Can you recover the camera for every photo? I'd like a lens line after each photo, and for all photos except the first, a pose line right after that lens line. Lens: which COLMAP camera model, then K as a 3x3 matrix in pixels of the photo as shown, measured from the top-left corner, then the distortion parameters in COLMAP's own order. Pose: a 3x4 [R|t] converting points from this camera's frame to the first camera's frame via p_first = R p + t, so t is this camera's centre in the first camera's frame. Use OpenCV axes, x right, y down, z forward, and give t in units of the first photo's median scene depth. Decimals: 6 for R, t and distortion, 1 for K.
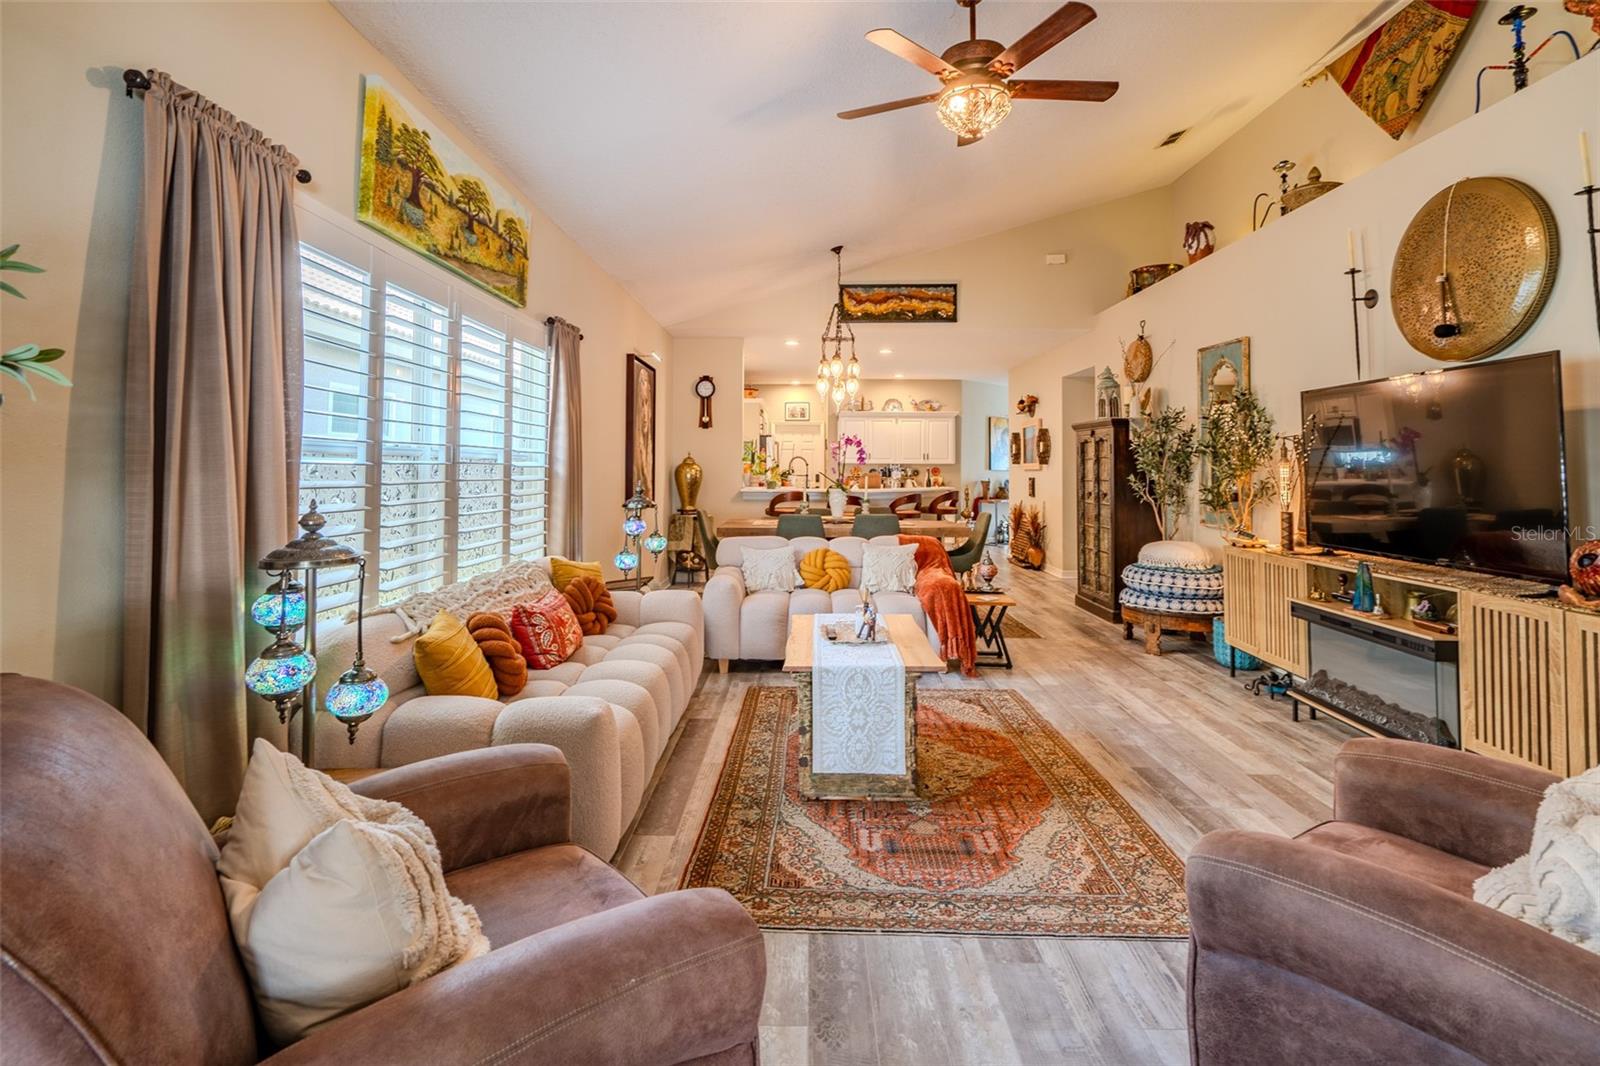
lens RADIAL K [[746.2, 0, 799.3], [0, 746.2, 447.6], [0, 0, 1]] dist [0.001752, 0.000676]
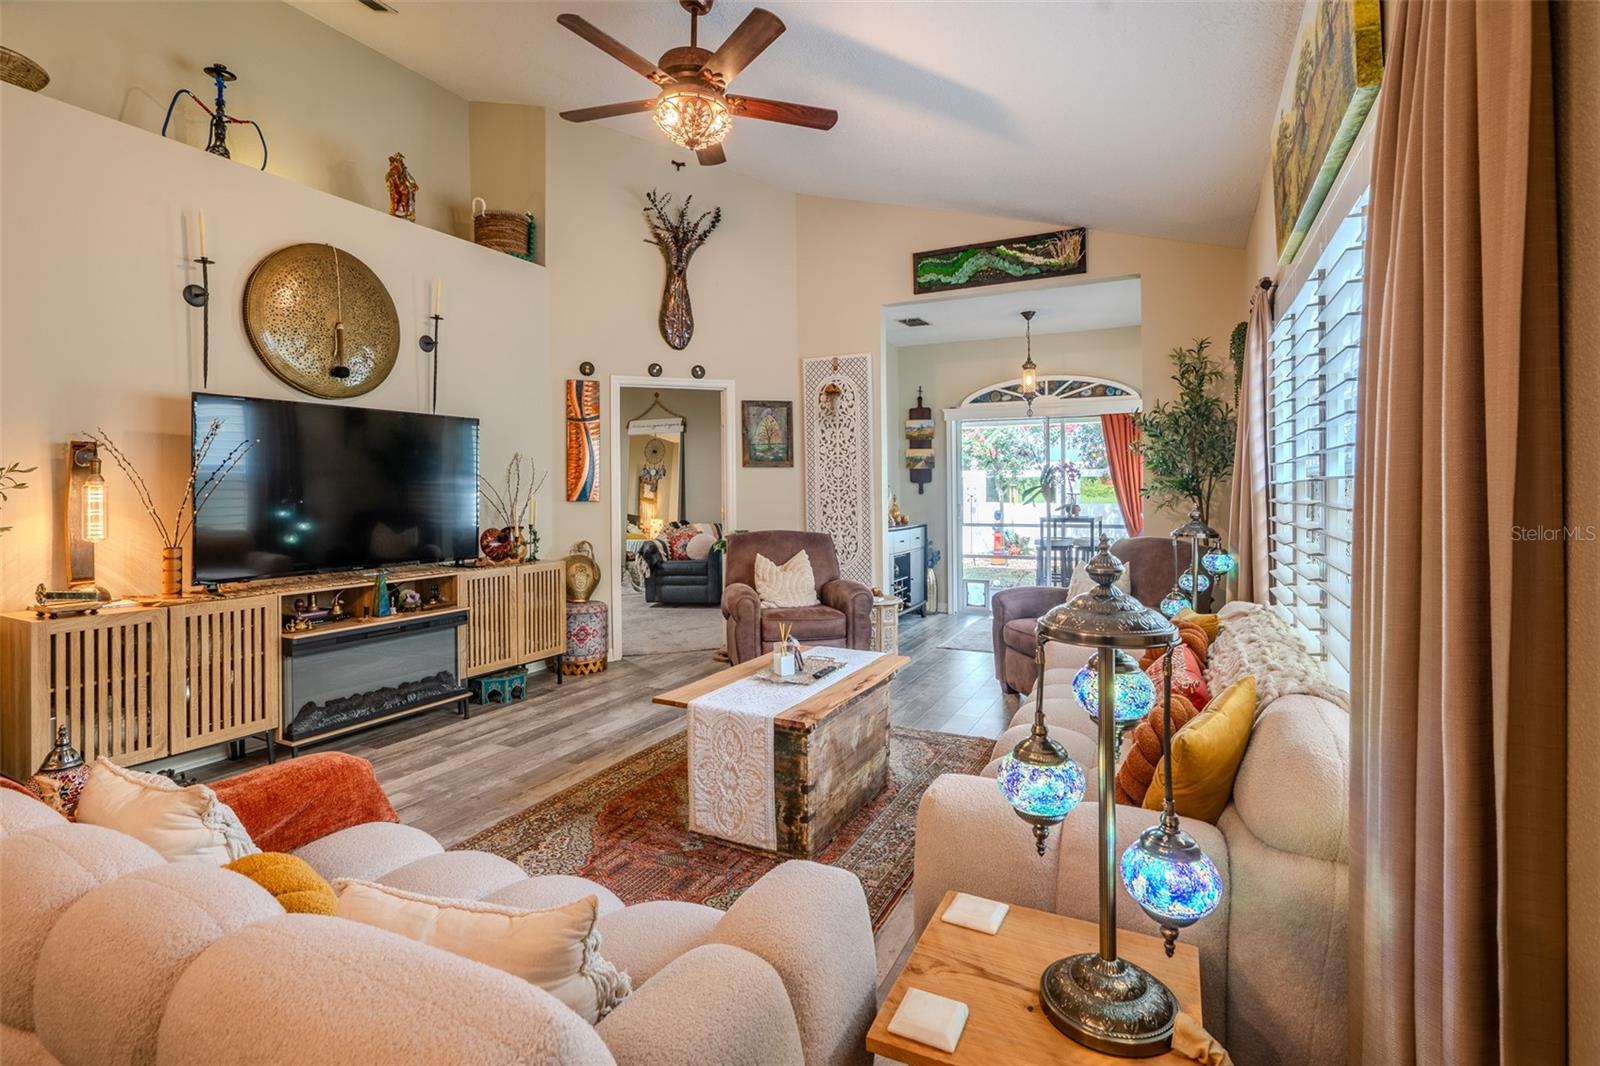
lens RADIAL K [[805.7, 0, 800.4], [0, 805.7, 487.8], [0, 0, 1]] dist [0.000340, 0.000190]
pose [[-0.901710, -0.006351, 0.432294, -0.363765], [-0.016435, 0.999673, -0.019596, 0.040530], [-0.432028, -0.024774, -0.901520, 1.954848]]
